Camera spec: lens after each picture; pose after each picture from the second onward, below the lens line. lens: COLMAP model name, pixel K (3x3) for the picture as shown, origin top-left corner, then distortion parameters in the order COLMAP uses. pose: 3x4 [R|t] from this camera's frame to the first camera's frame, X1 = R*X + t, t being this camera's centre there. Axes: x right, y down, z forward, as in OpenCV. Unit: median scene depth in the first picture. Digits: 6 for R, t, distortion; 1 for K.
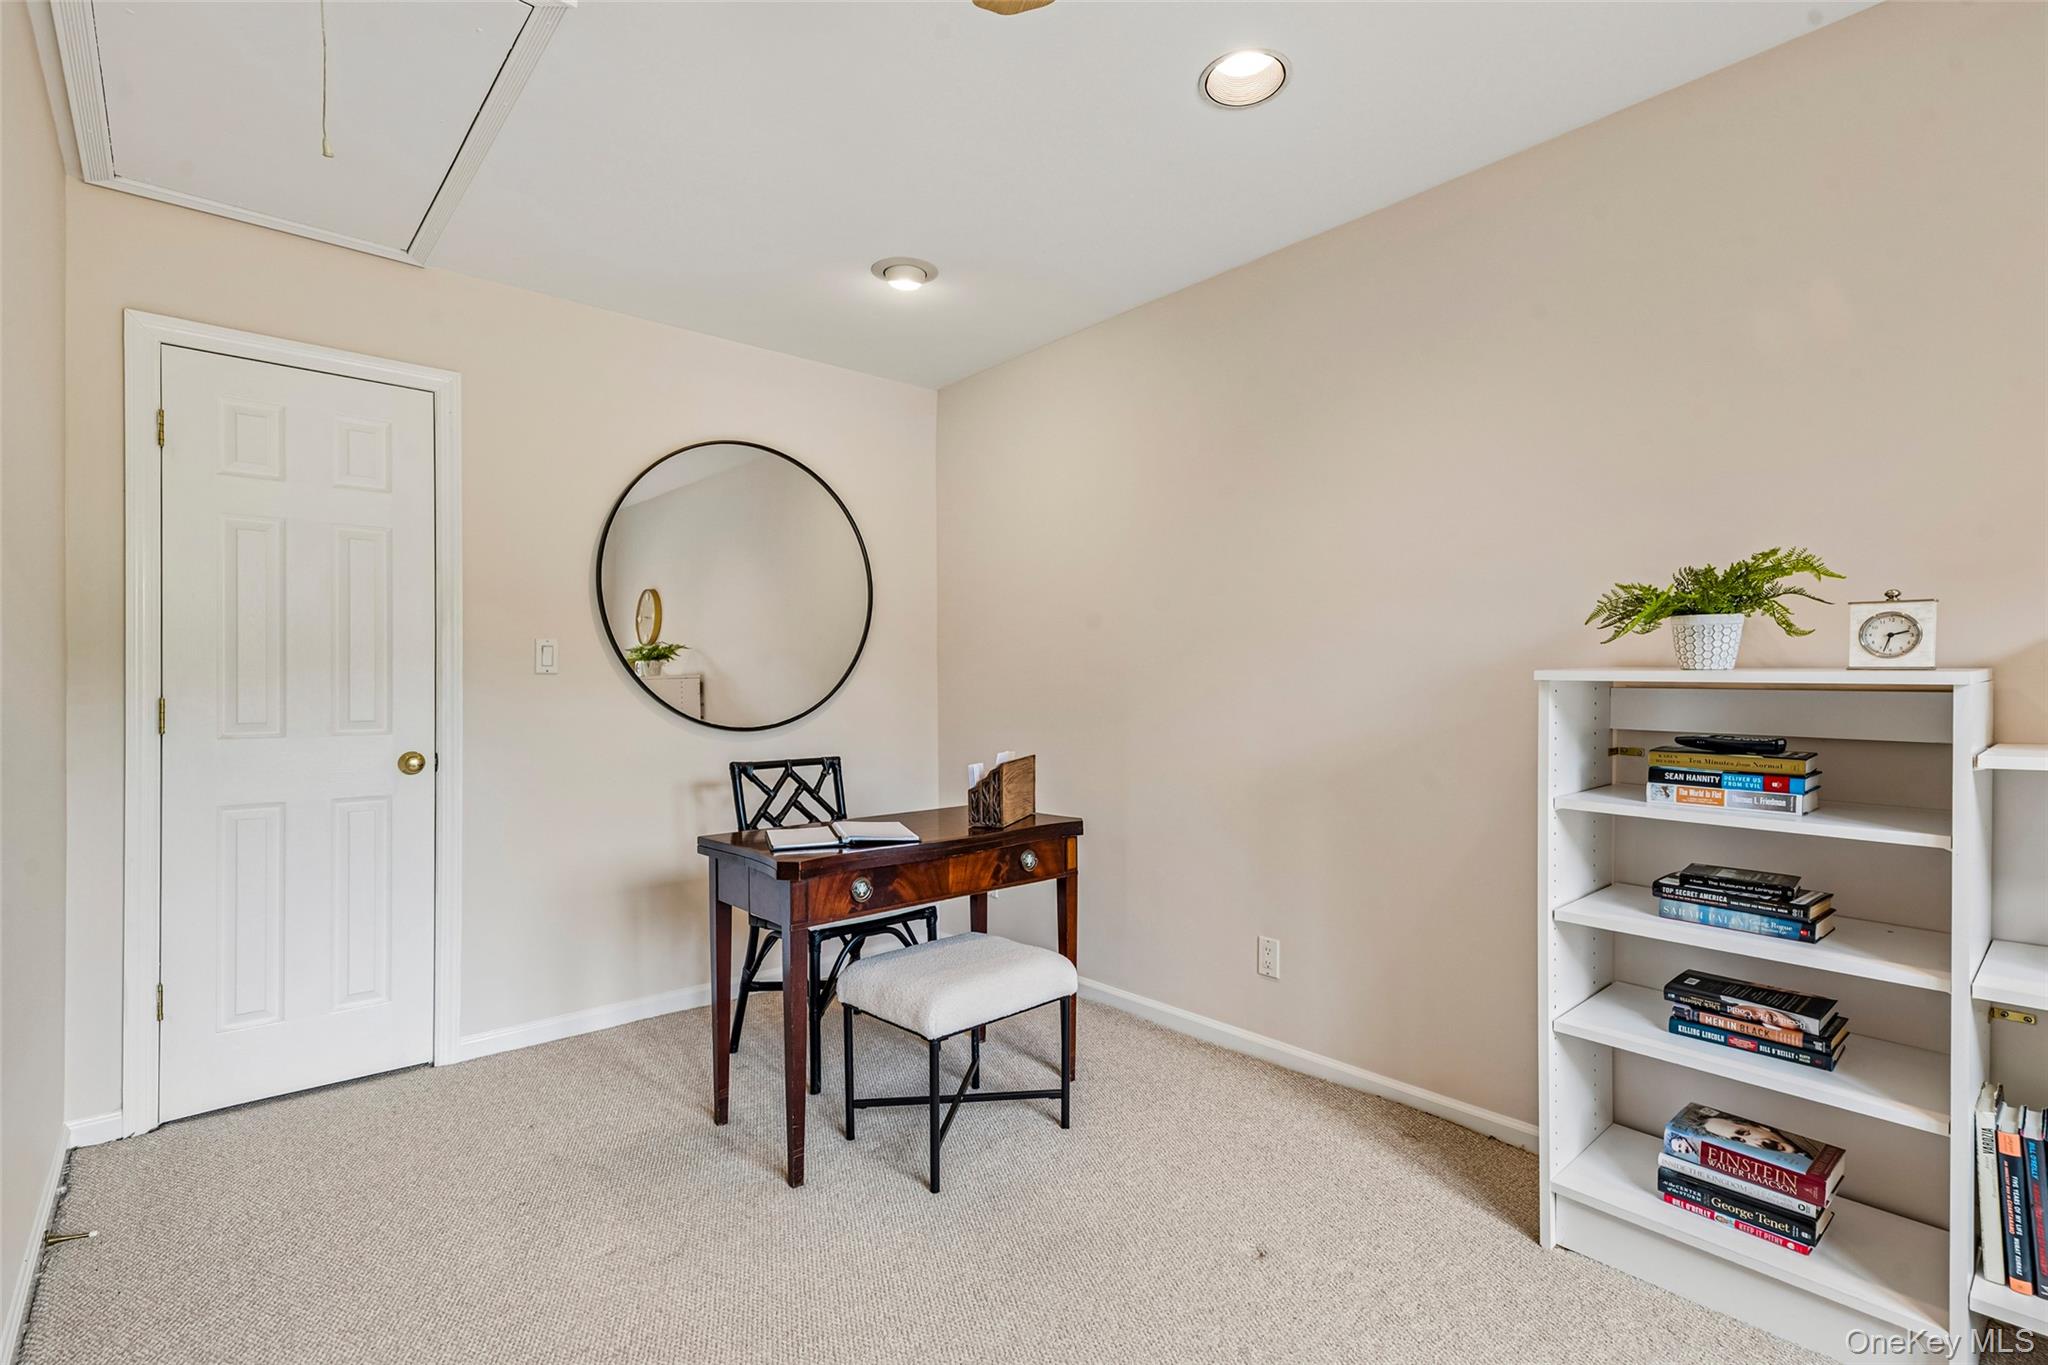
lens RADIAL K [[945.9, 0, 1020.0], [0, 945.9, 697.8], [0, 0, 1]] dist [0.003874, 0.000125]
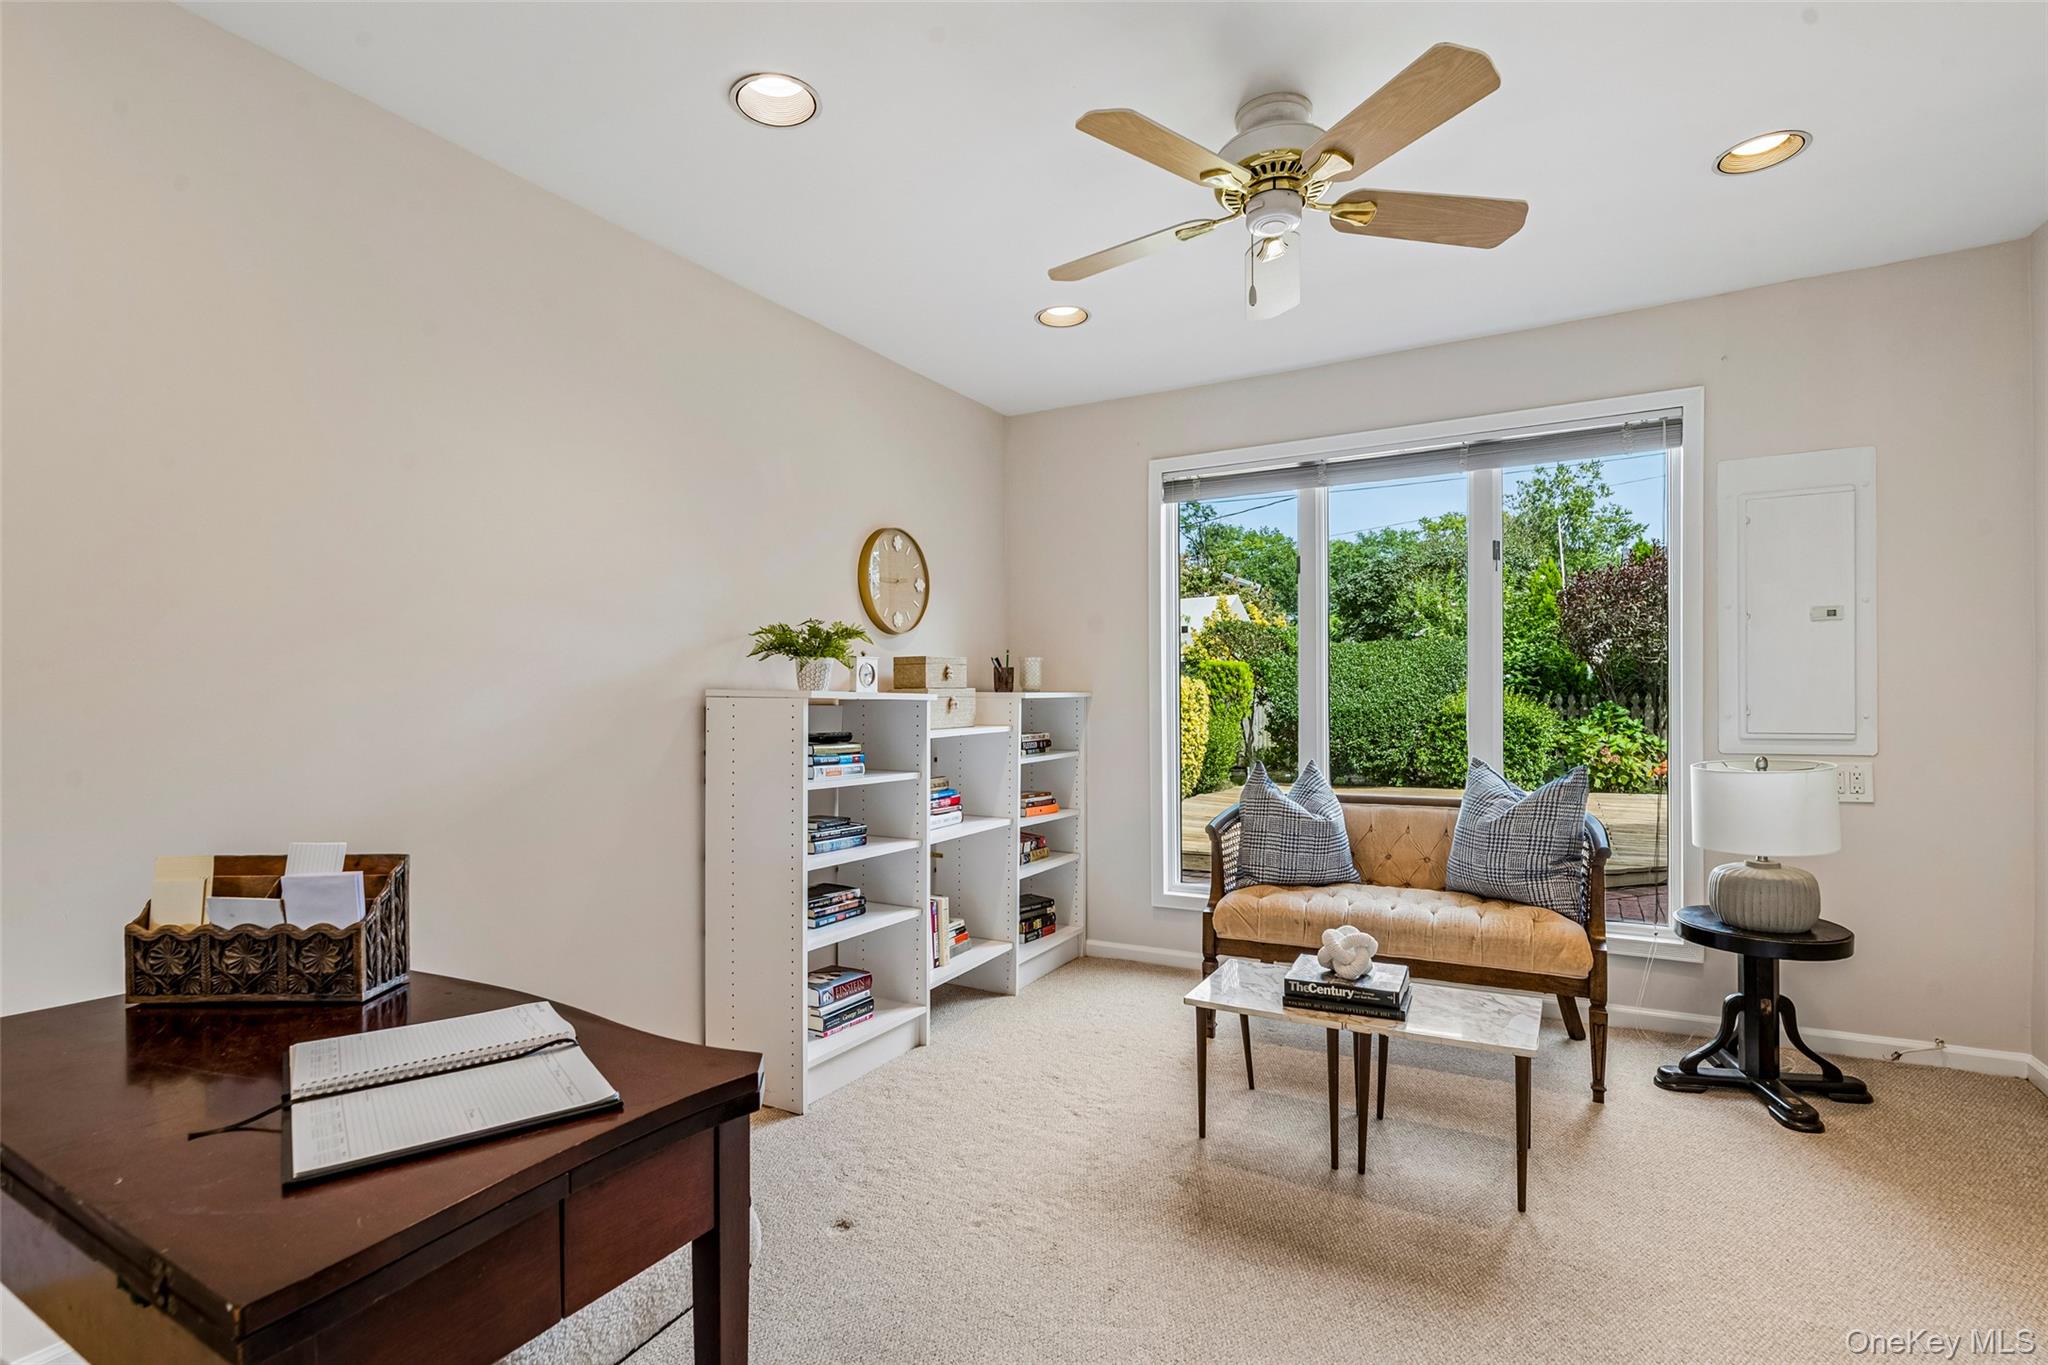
lens RADIAL K [[945.9, 0, 1017.0], [0, 945.9, 690.2], [0, 0, 1]] dist [0.003874, 0.000125]
pose [[-0.328147, 0.004668, 0.944615, -0.907822], [-0.012052, 0.999886, -0.009128, -0.021152], [-0.944550, -0.014380, -0.328053, 1.264153]]
